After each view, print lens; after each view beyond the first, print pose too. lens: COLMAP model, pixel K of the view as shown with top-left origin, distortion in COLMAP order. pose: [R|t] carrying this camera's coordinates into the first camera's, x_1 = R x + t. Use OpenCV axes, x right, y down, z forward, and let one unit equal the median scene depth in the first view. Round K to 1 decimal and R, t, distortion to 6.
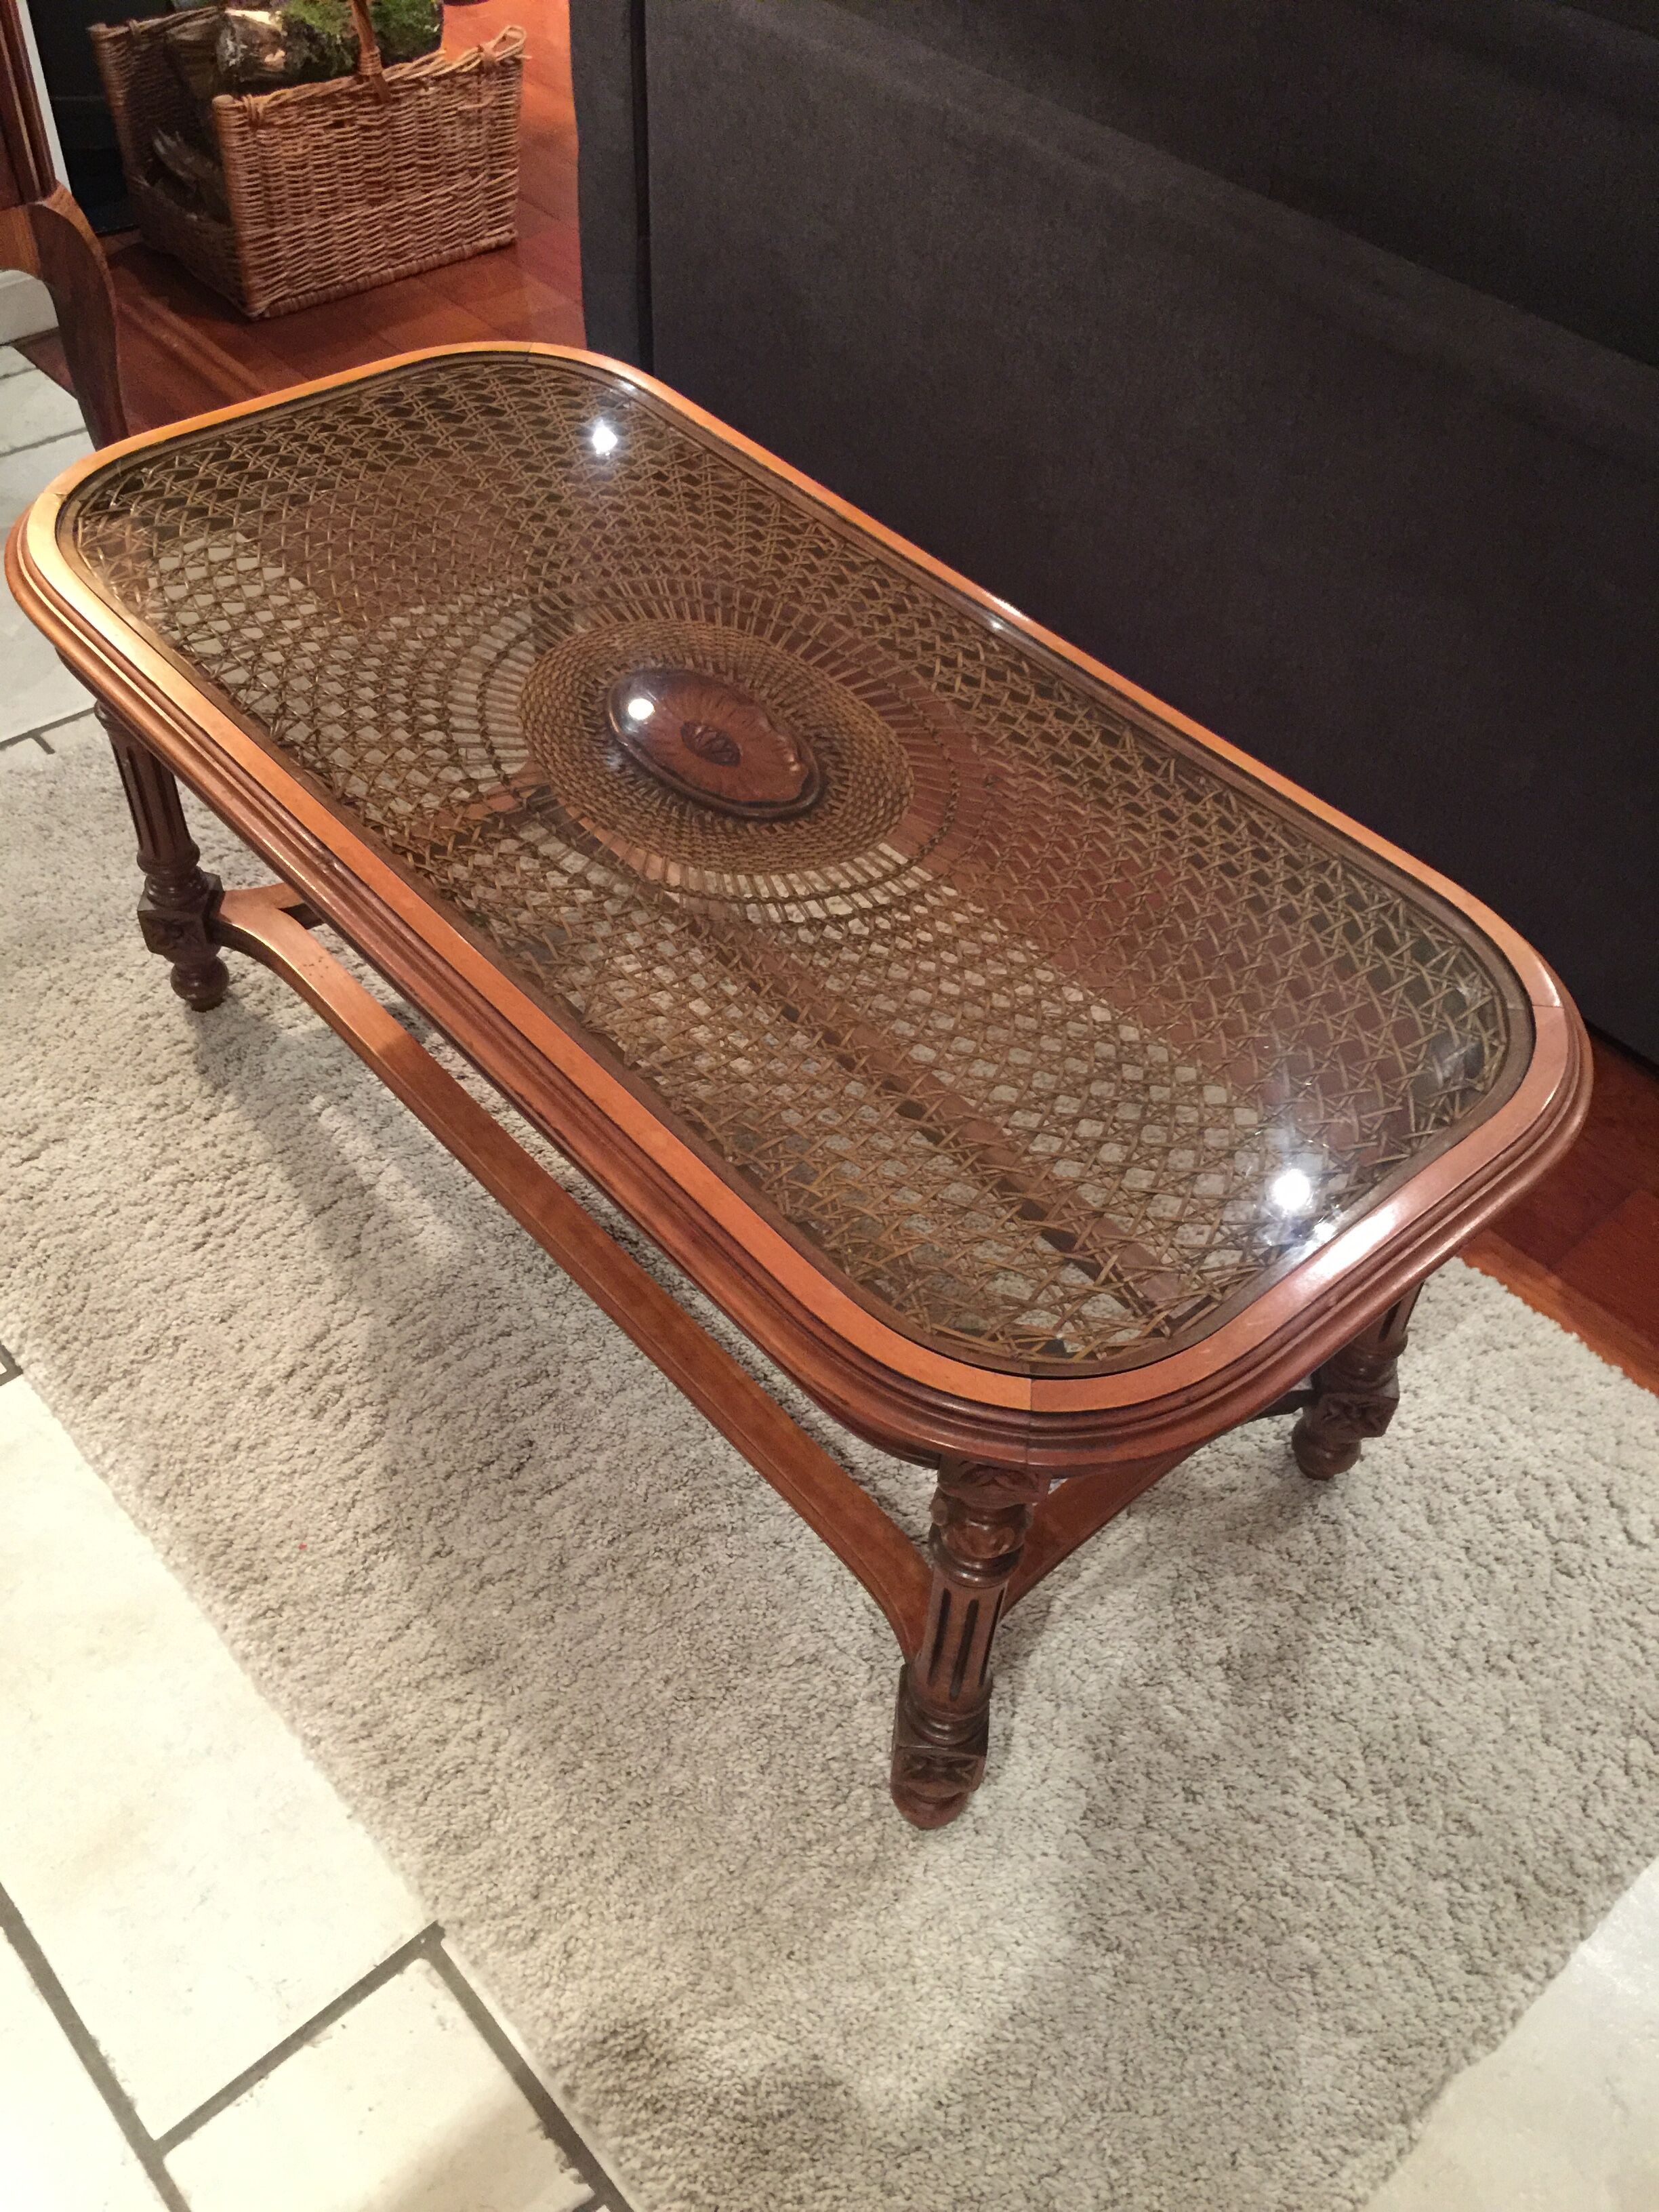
lens RADIAL K [[1906.5, 0, 846.4], [0, 1906.5, 1101.0], [0, 0, 1]] dist [0.087324, -0.137651]
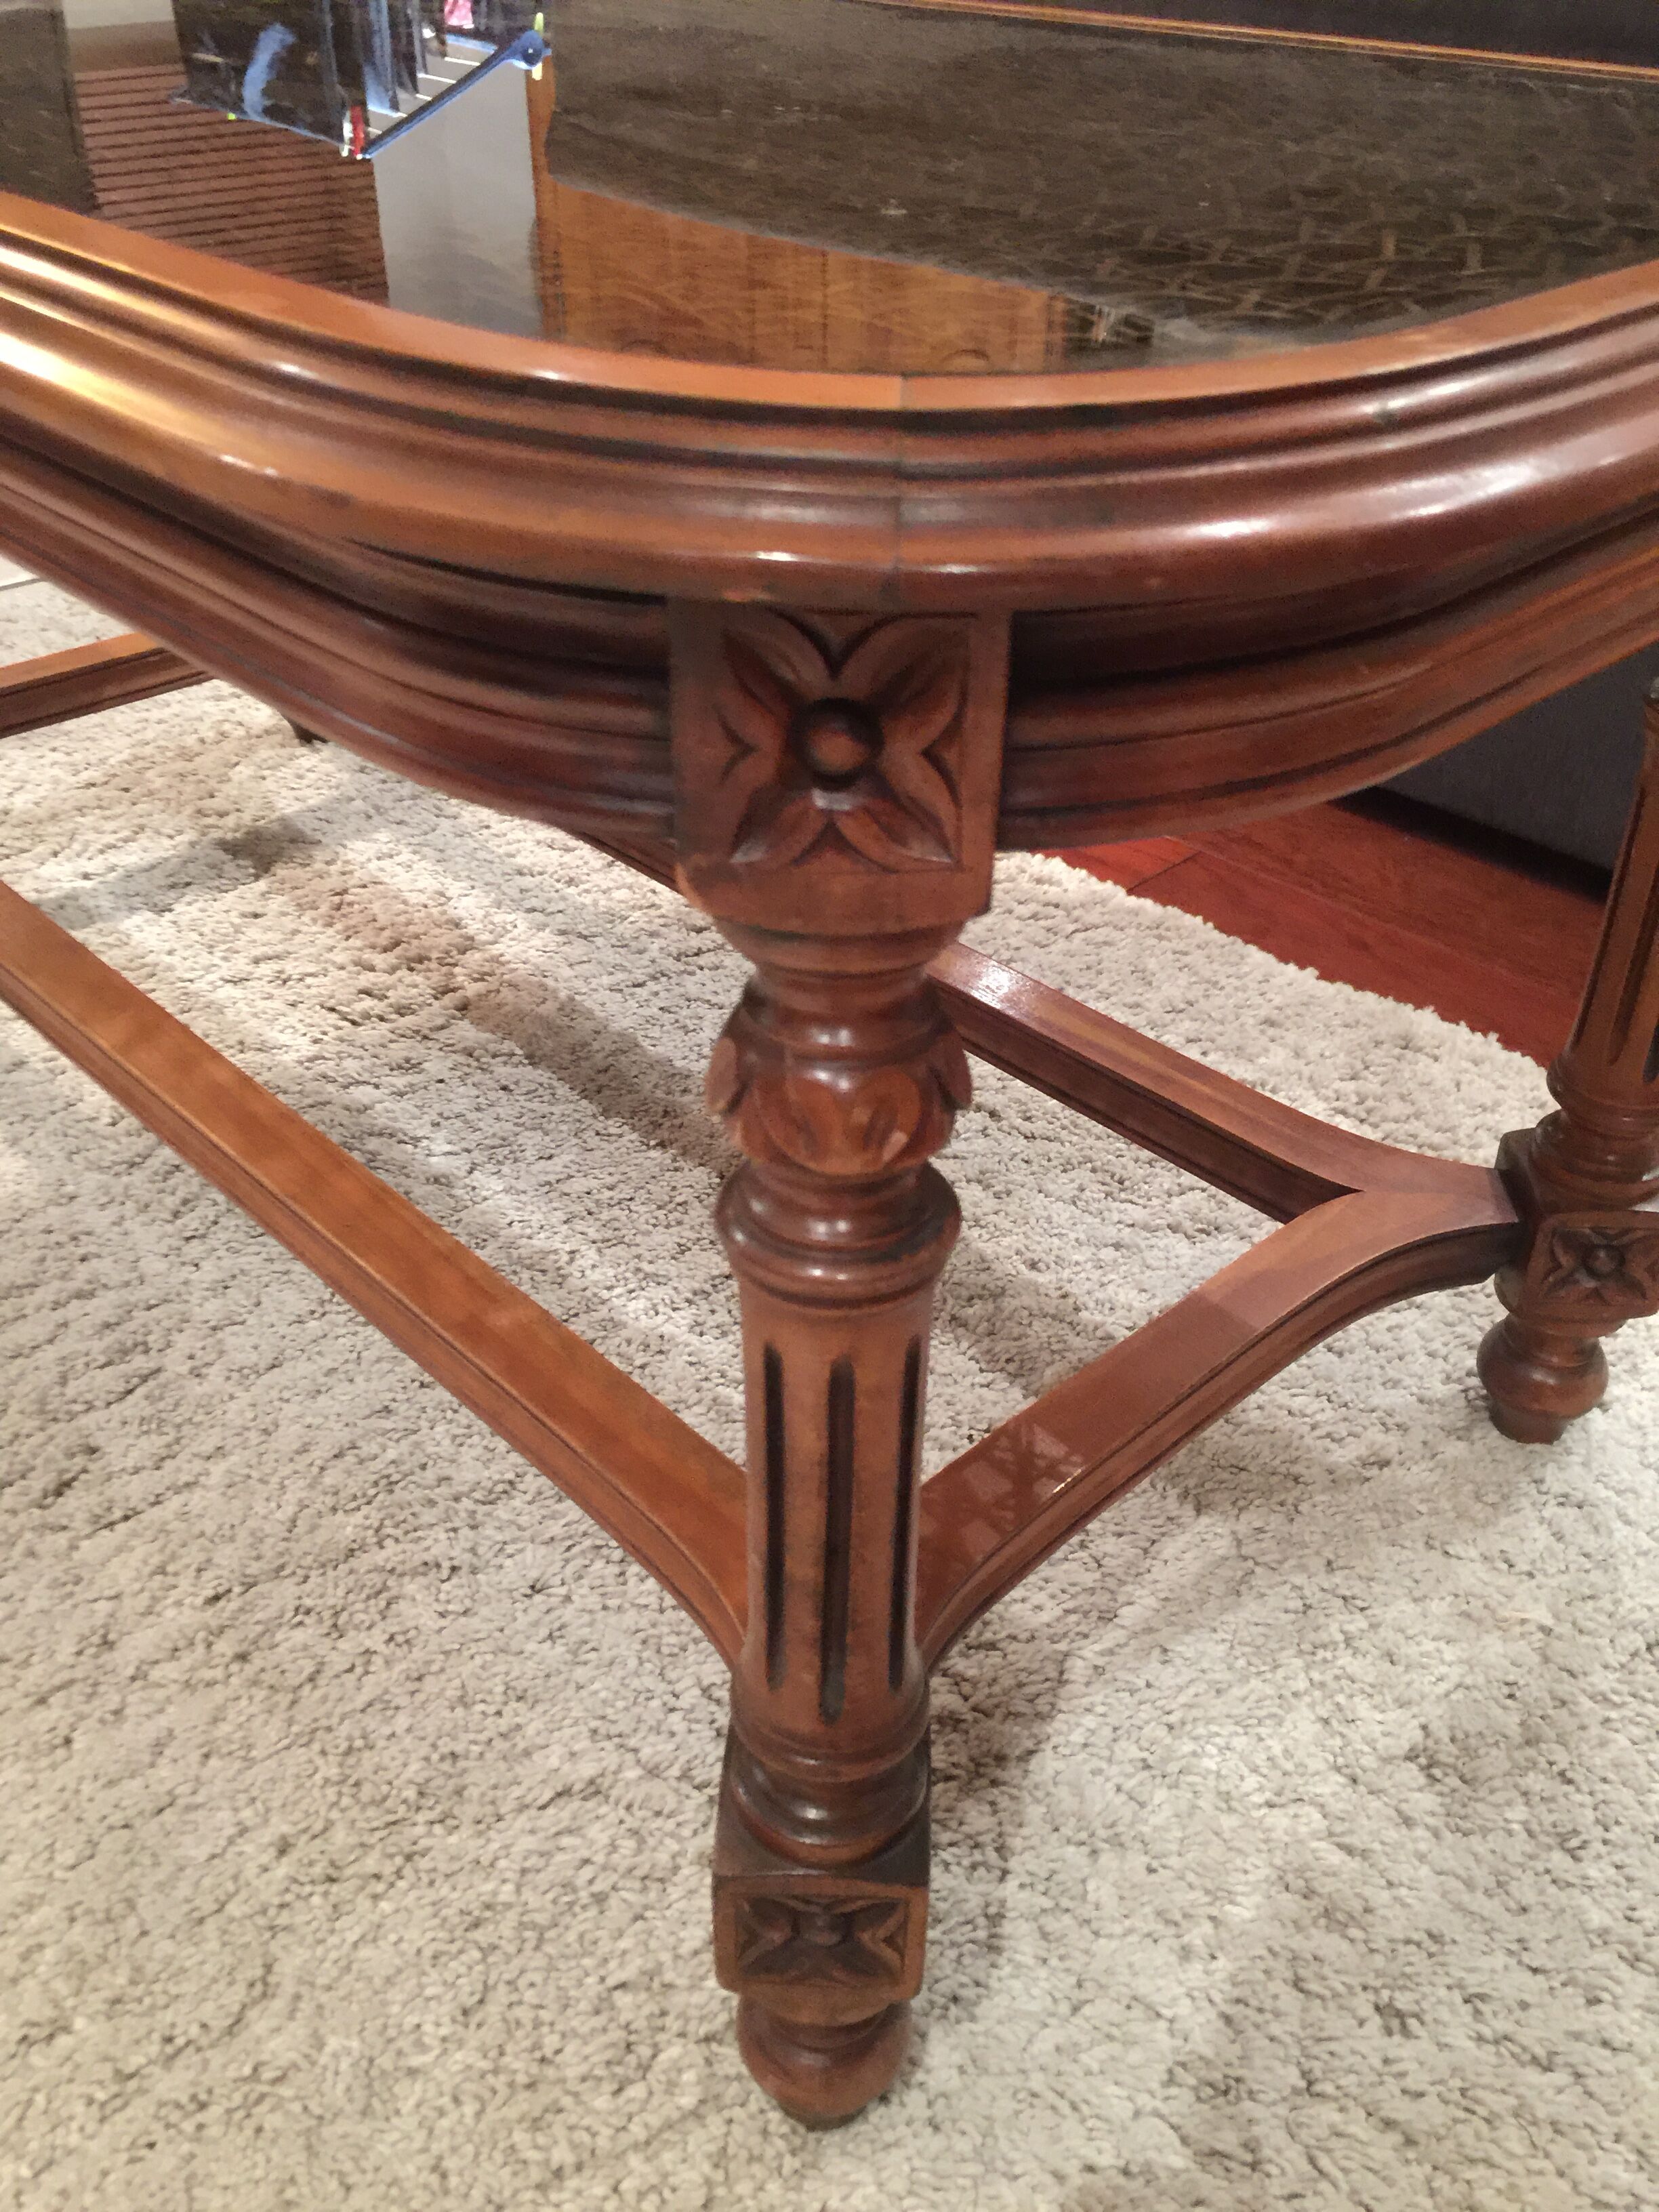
lens RADIAL K [[1906.5, 0, 845.9], [0, 1906.5, 1075.8], [0, 0, 1]] dist [0.087324, -0.137651]
pose [[0.998376, -0.055832, 0.011300, 0.052784], [0.056909, 0.968827, -0.241114, 0.237440], [0.002514, 0.241366, 0.970431, 0.479190]]
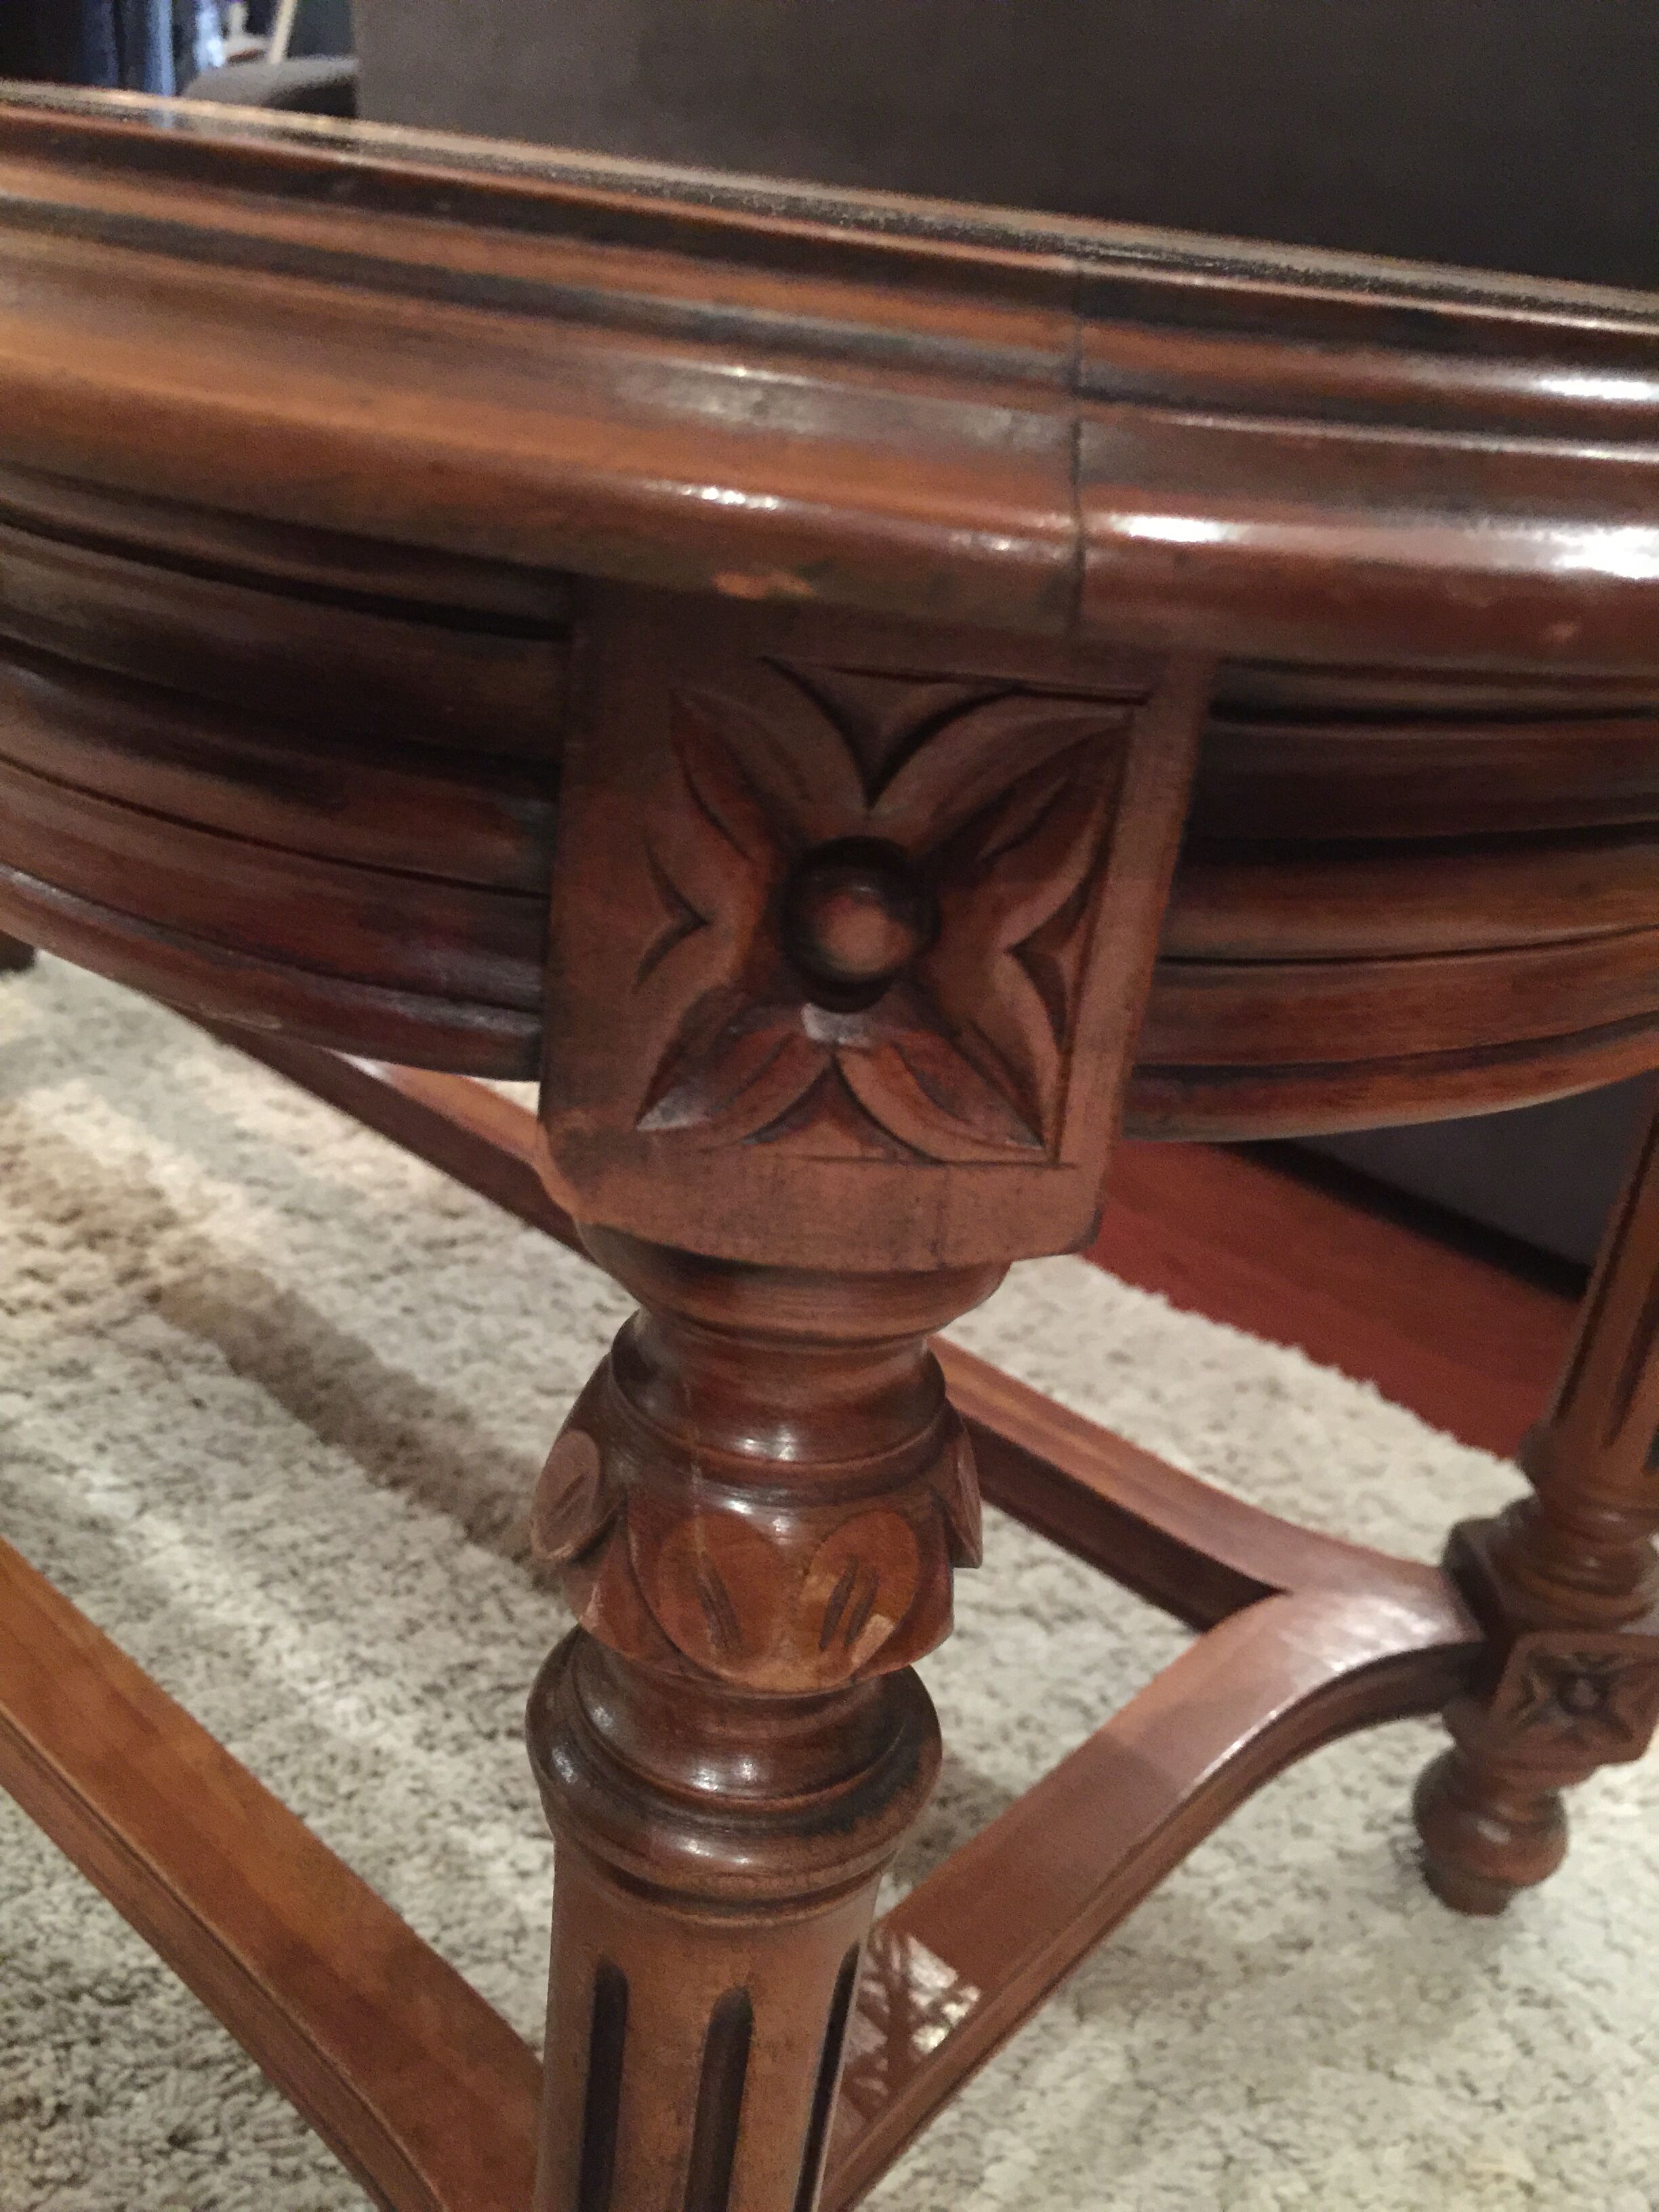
lens RADIAL K [[1906.5, 0, 819.0], [0, 1906.5, 1106.2], [0, 0, 1]] dist [0.087324, -0.137651]
pose [[0.989924, 0.004534, 0.141524, 0.034729], [0.047712, 0.930357, -0.363537, 0.195346], [-0.133316, 0.366626, 0.920767, 0.593619]]
